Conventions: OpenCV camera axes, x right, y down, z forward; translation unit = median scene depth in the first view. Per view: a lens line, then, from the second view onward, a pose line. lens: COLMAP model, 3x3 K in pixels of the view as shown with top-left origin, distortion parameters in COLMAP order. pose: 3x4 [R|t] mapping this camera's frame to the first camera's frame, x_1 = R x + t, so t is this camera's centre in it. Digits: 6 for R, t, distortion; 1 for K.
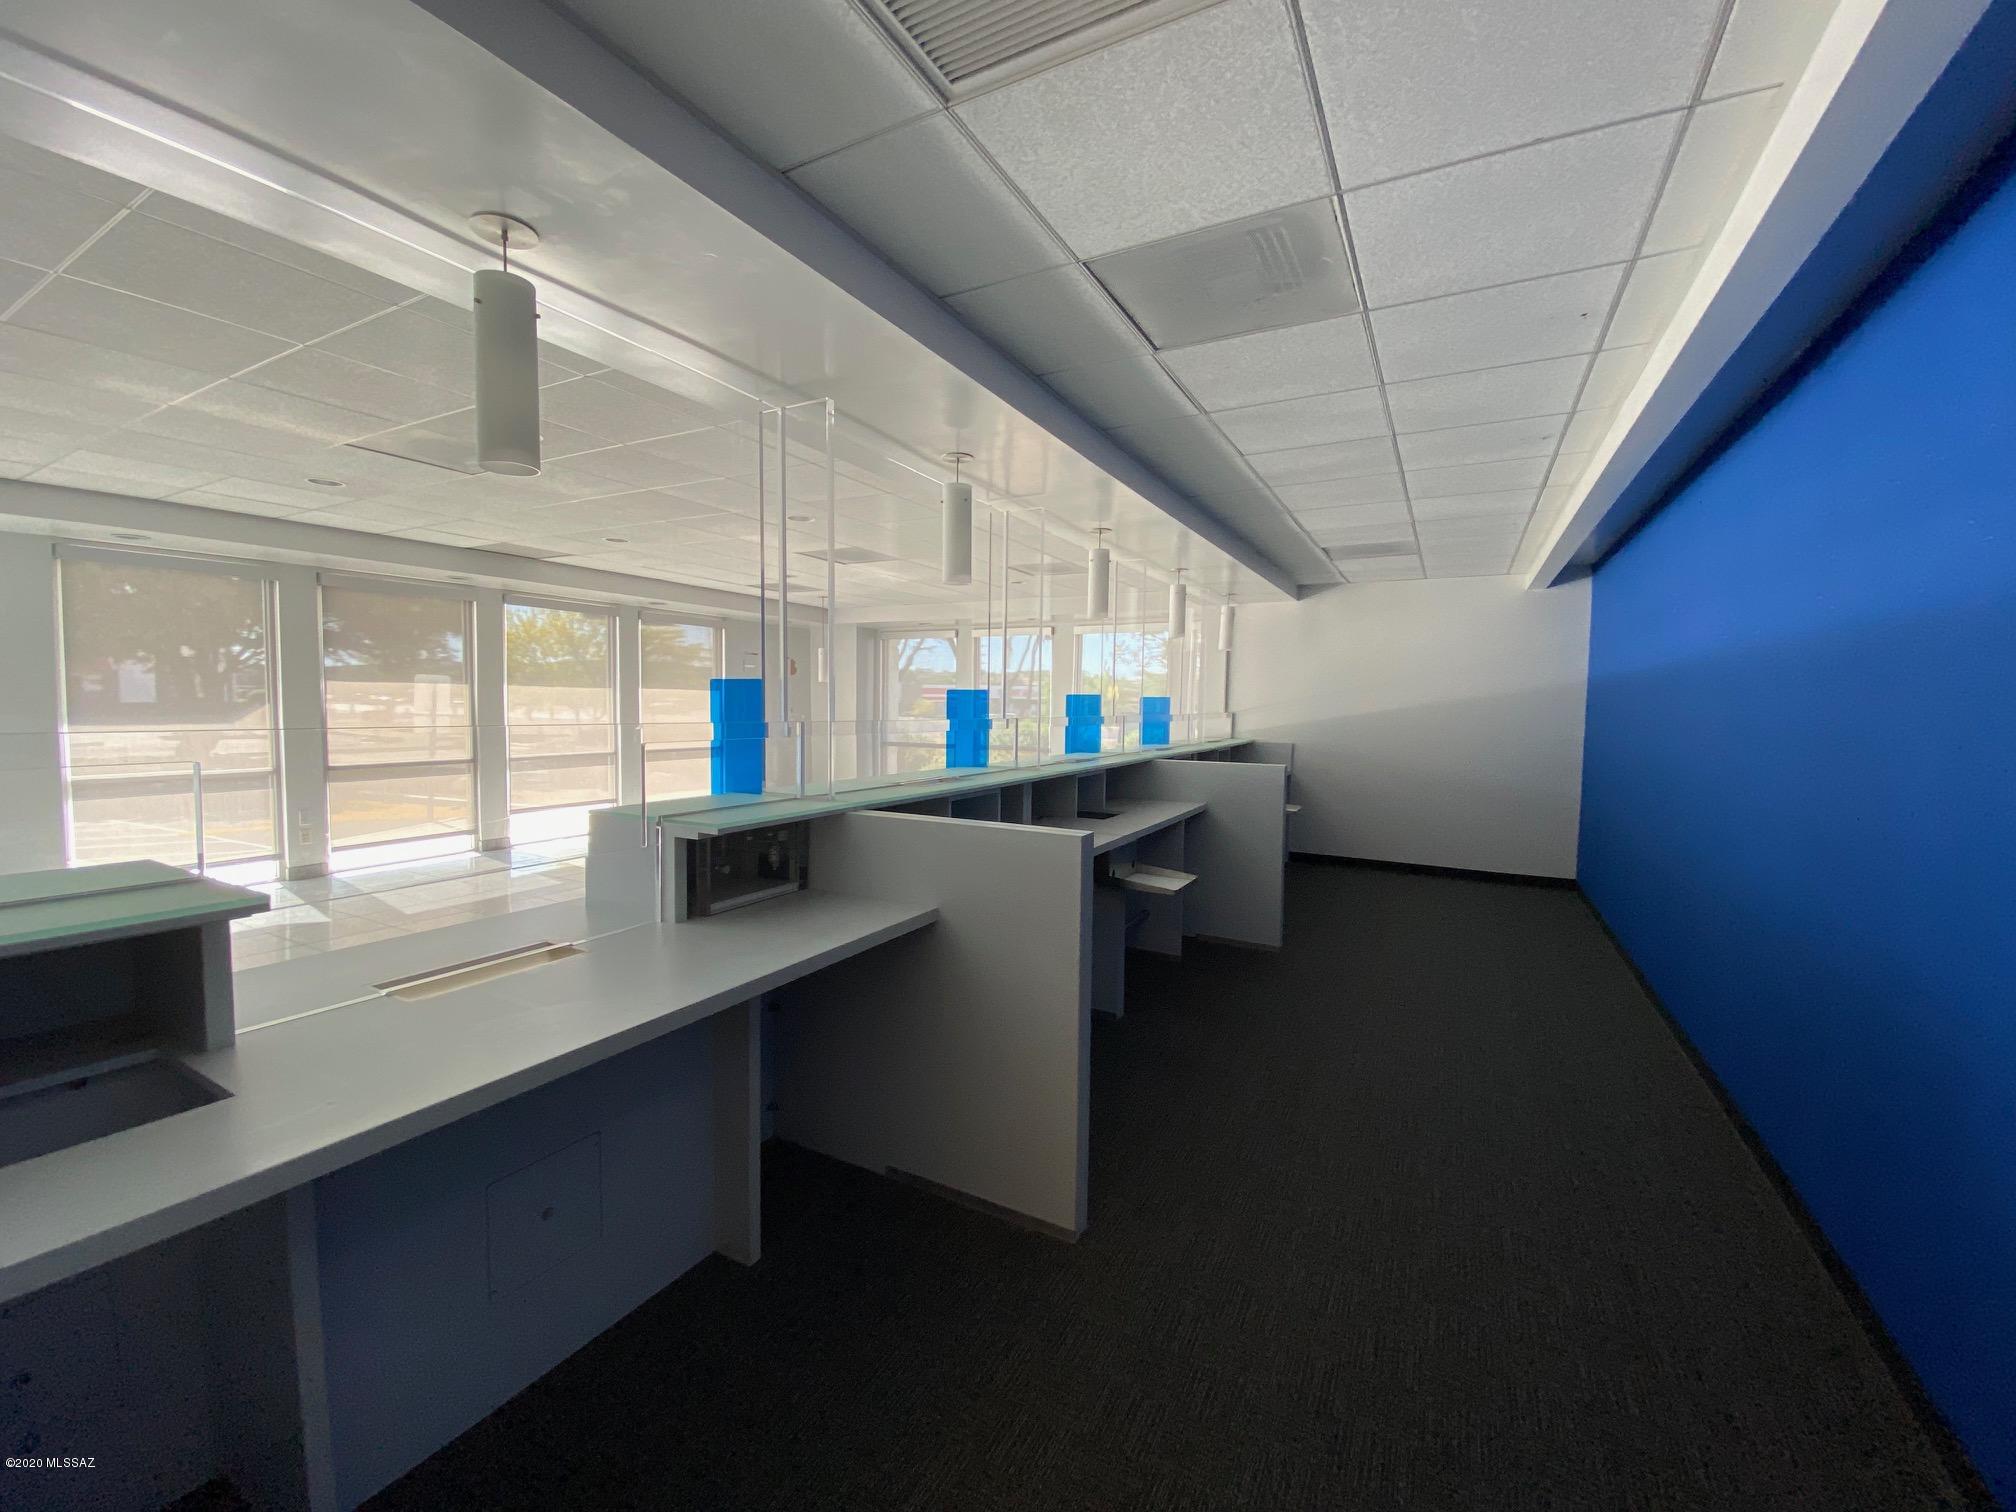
lens RADIAL K [[816.1, 0, 1017.2], [0, 816.1, 752.0], [0, 0, 1]] dist [-0.008441, -0.007243]
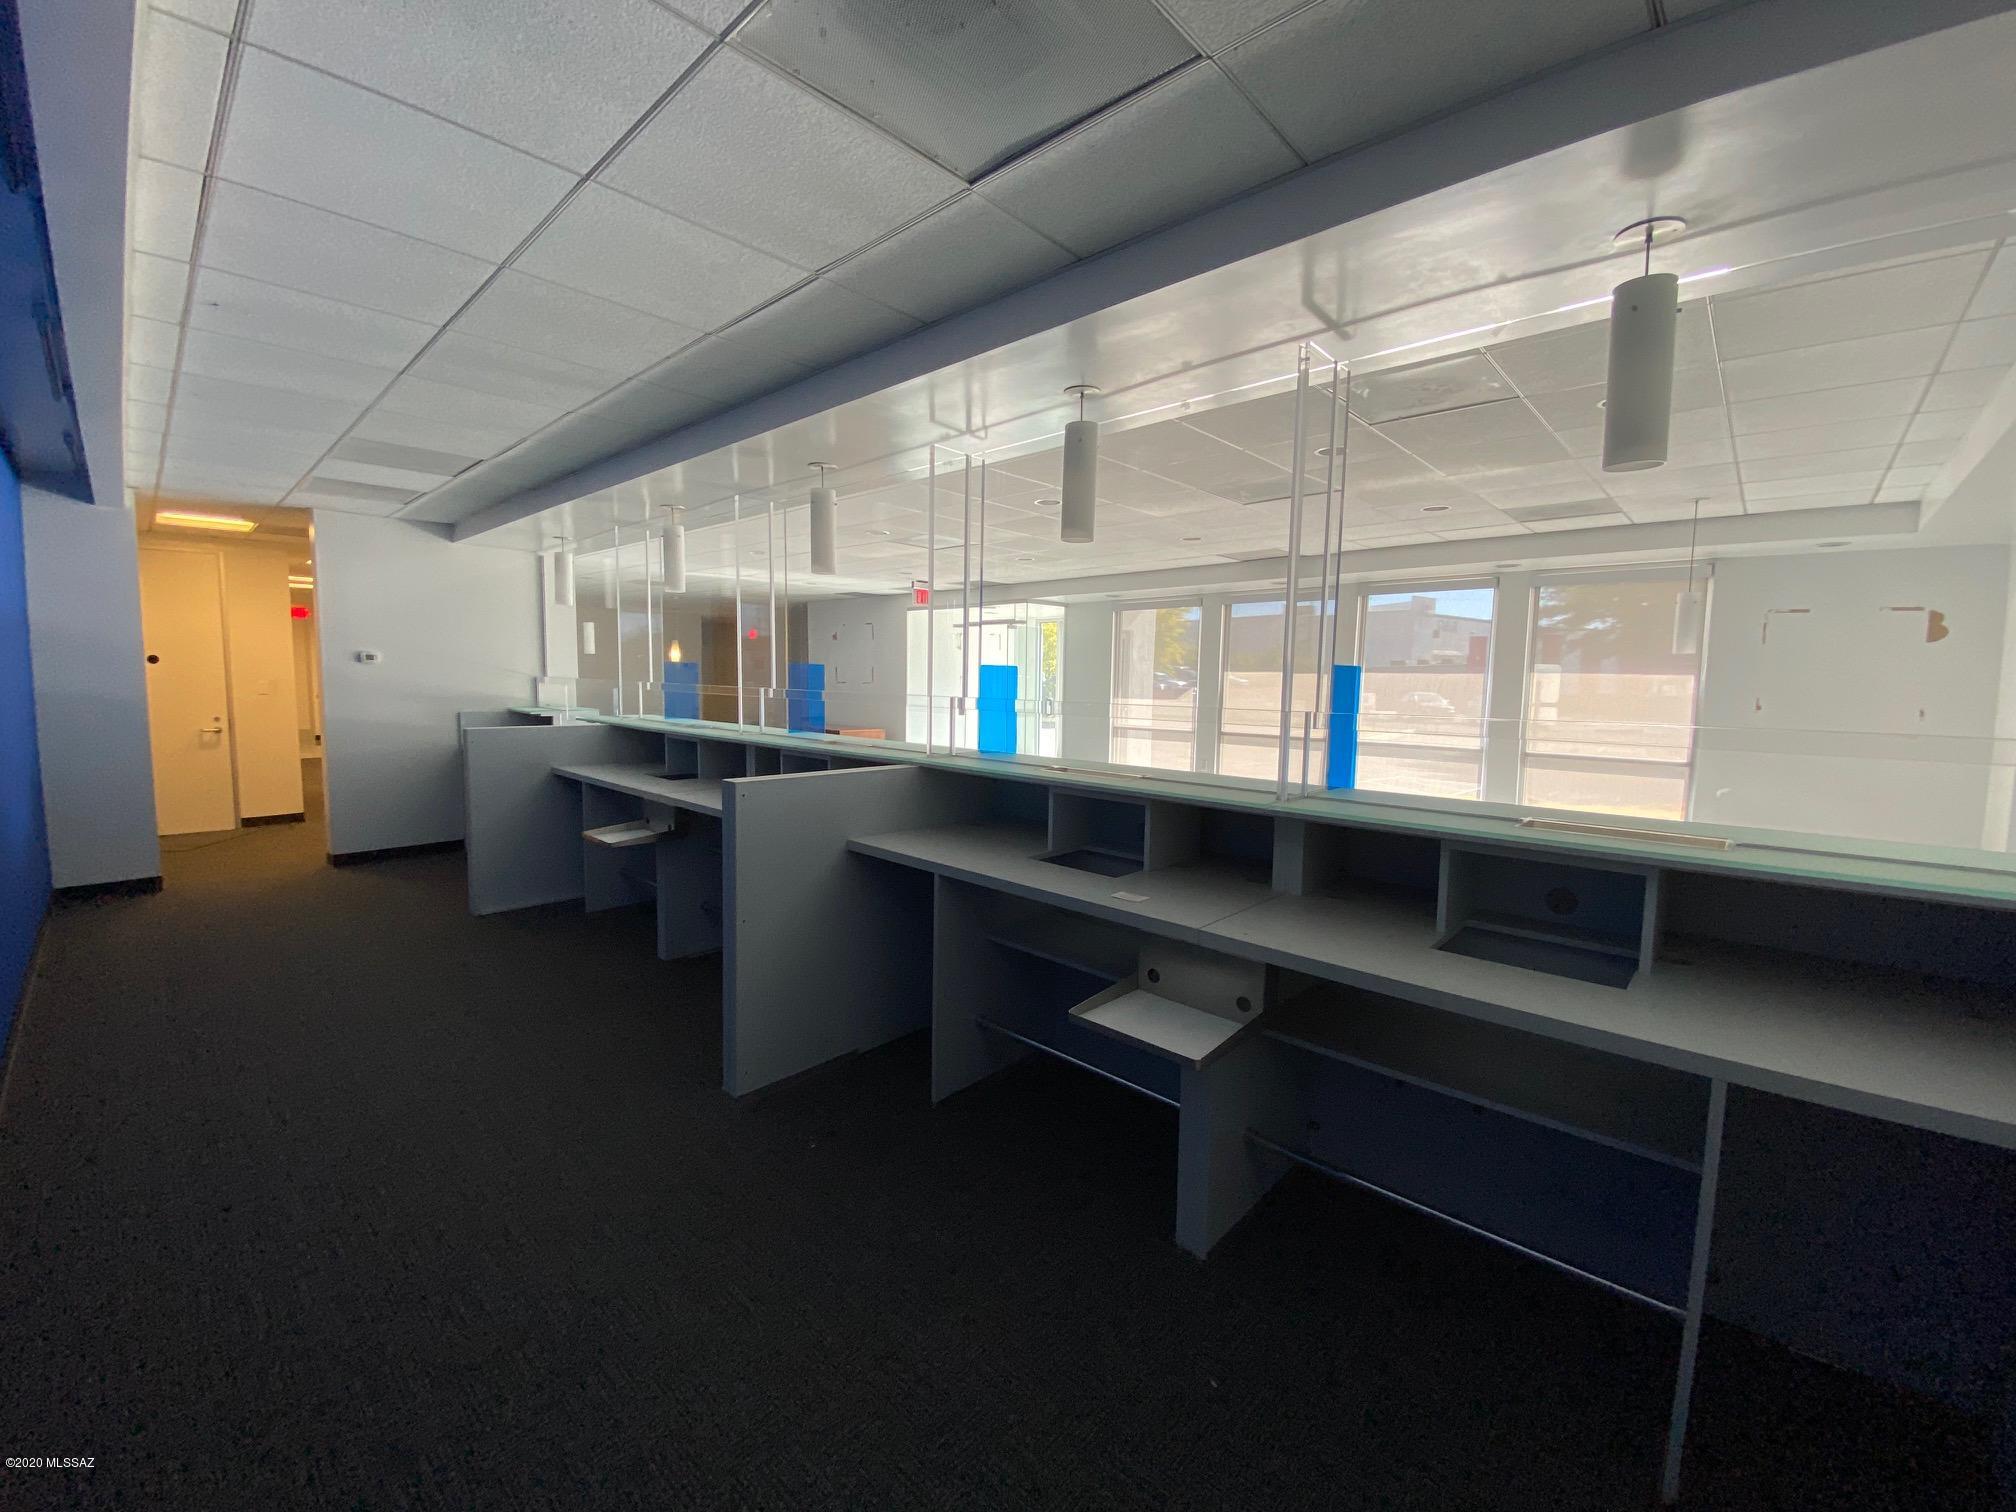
lens RADIAL K [[816.1, 0, 1021.6], [0, 816.1, 752.2], [0, 0, 1]] dist [-0.008441, -0.007243]
pose [[-0.237764, 0.073139, -0.968565, 0.588388], [-0.076657, 0.992638, 0.093774, -0.053518], [0.968293, 0.096544, -0.230407, 0.975142]]
